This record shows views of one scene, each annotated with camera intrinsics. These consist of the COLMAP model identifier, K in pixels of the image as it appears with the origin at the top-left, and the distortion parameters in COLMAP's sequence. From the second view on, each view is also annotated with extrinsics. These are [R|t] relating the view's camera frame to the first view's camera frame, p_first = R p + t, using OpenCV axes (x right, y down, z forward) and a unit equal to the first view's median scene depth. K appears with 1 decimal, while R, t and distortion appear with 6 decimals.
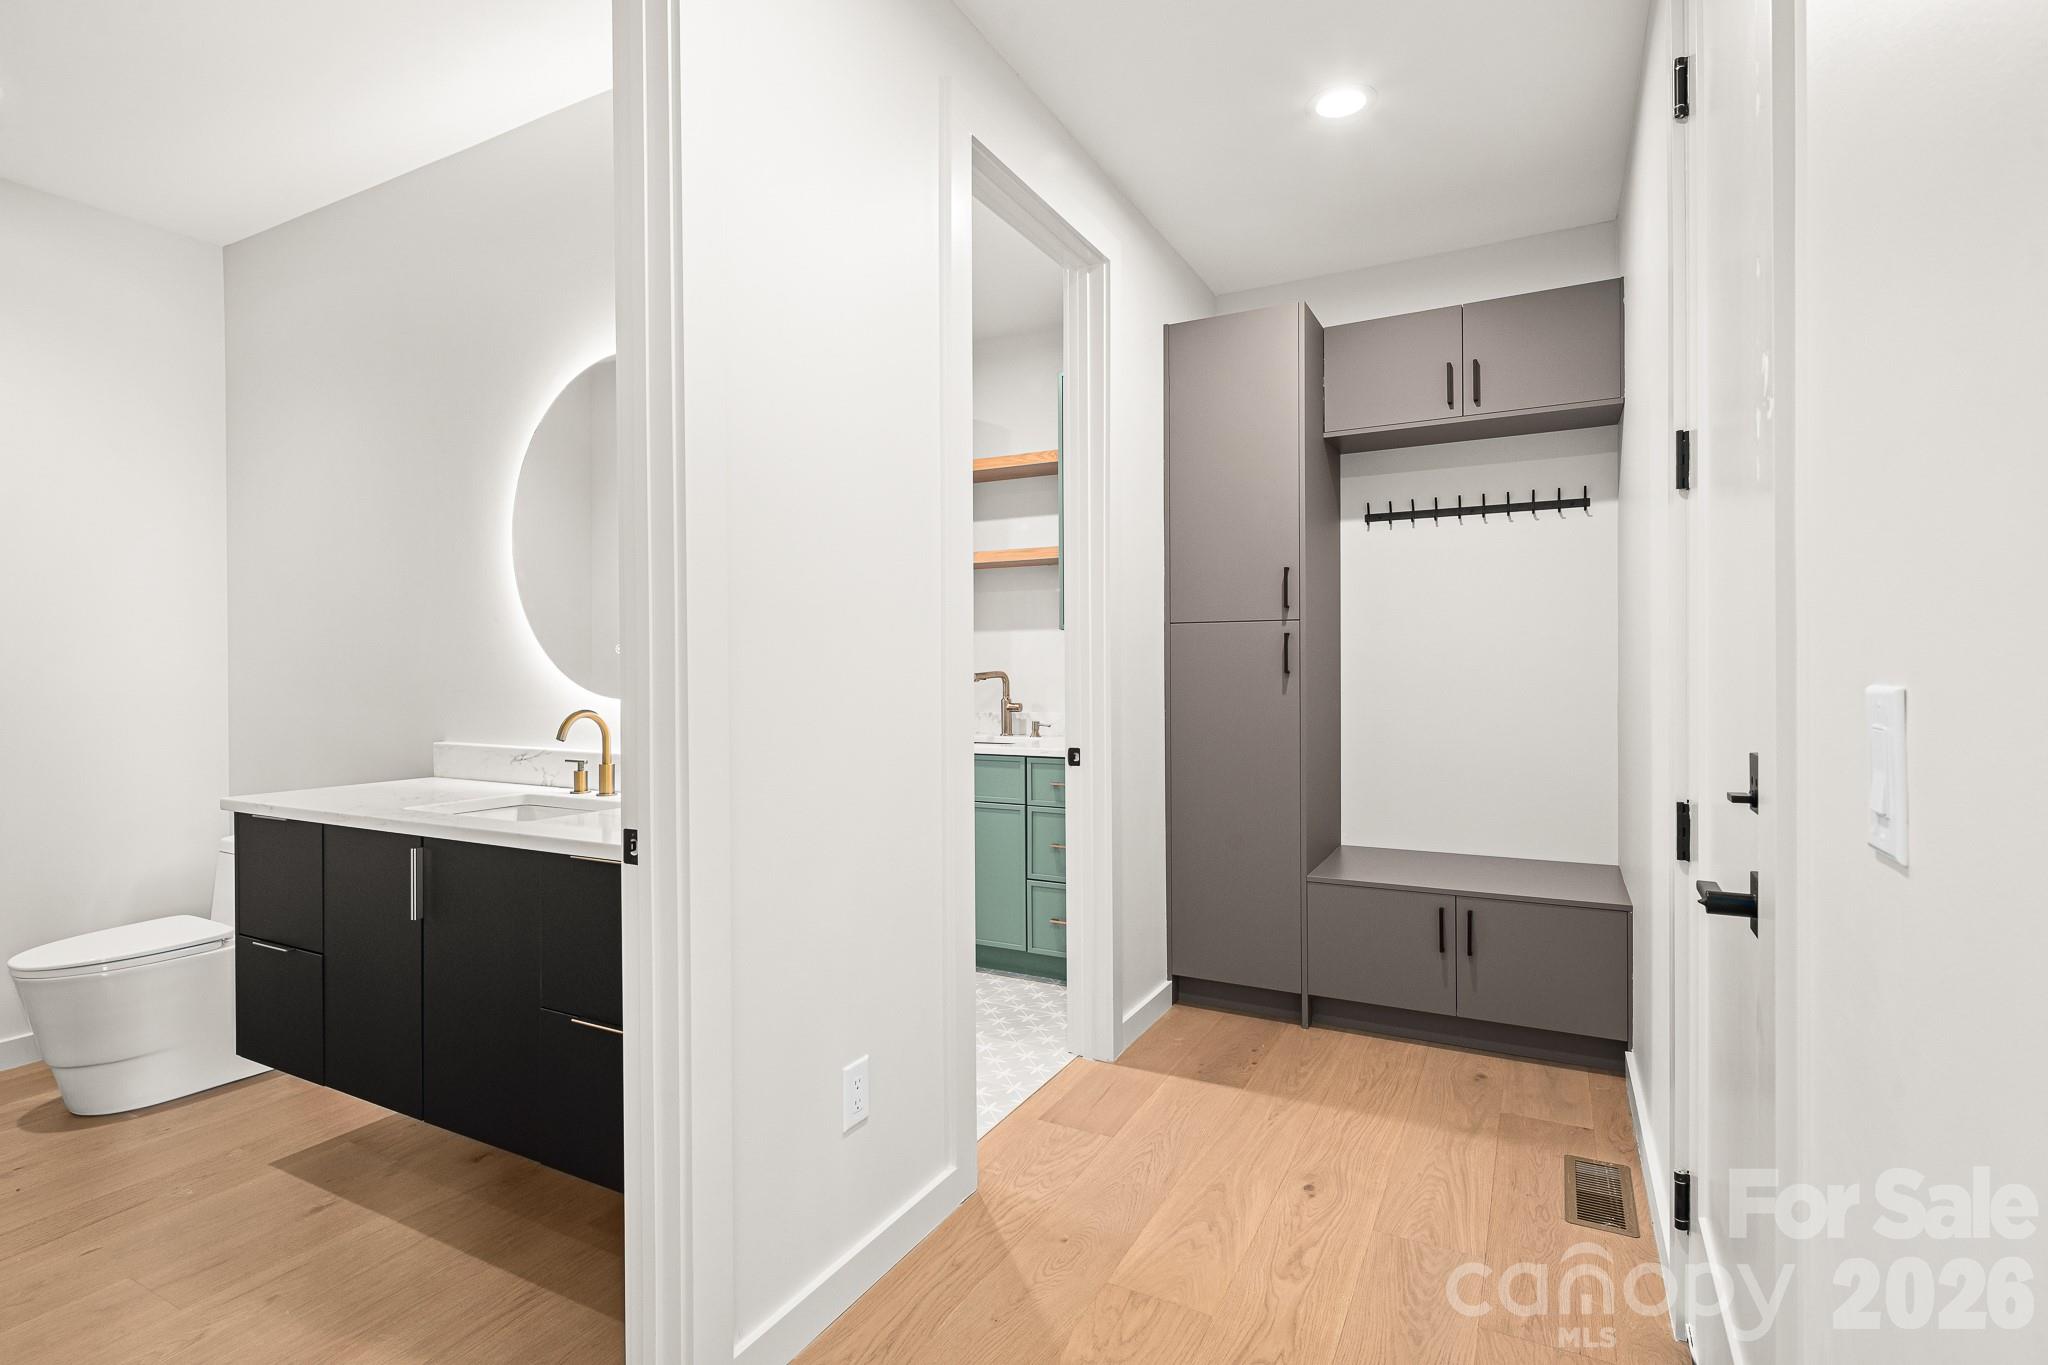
lens RADIAL K [[992.1, 0, 1014.0], [0, 992.1, 676.9], [0, 0, 1]] dist [-0.000936, -0.001708]
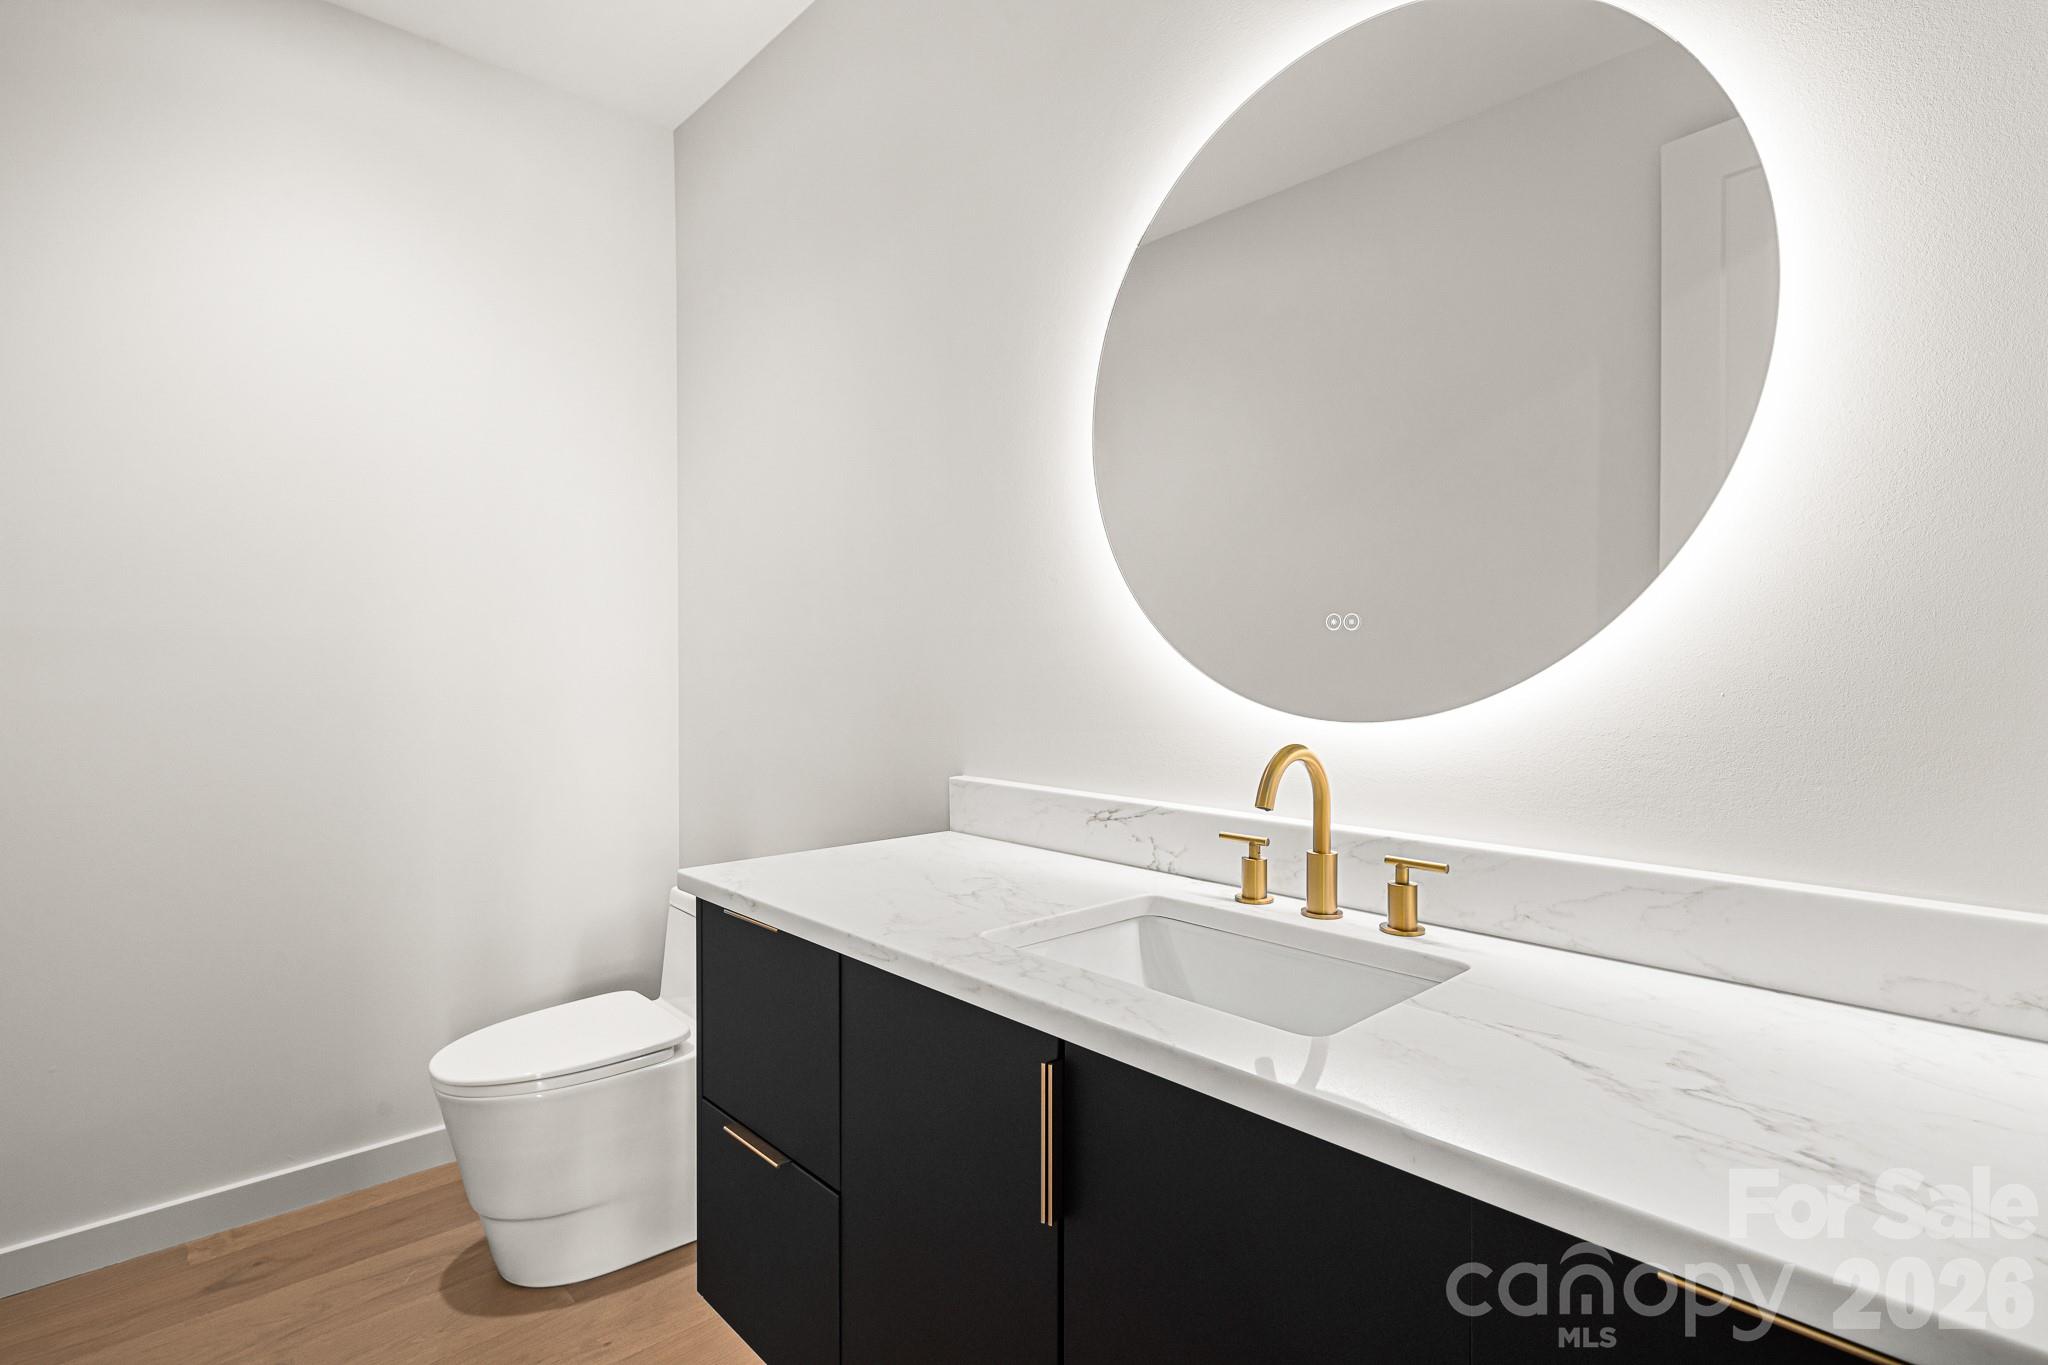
lens RADIAL K [[996.8, 0, 1008.9], [0, 996.8, 662.8], [0, 0, 1]] dist [0.001402, -0.000921]
pose [[0.943070, 0.000195, -0.332594, -0.364768], [-0.002349, 0.999979, -0.006074, -0.004006], [0.332586, 0.006510, 0.943051, 0.440248]]
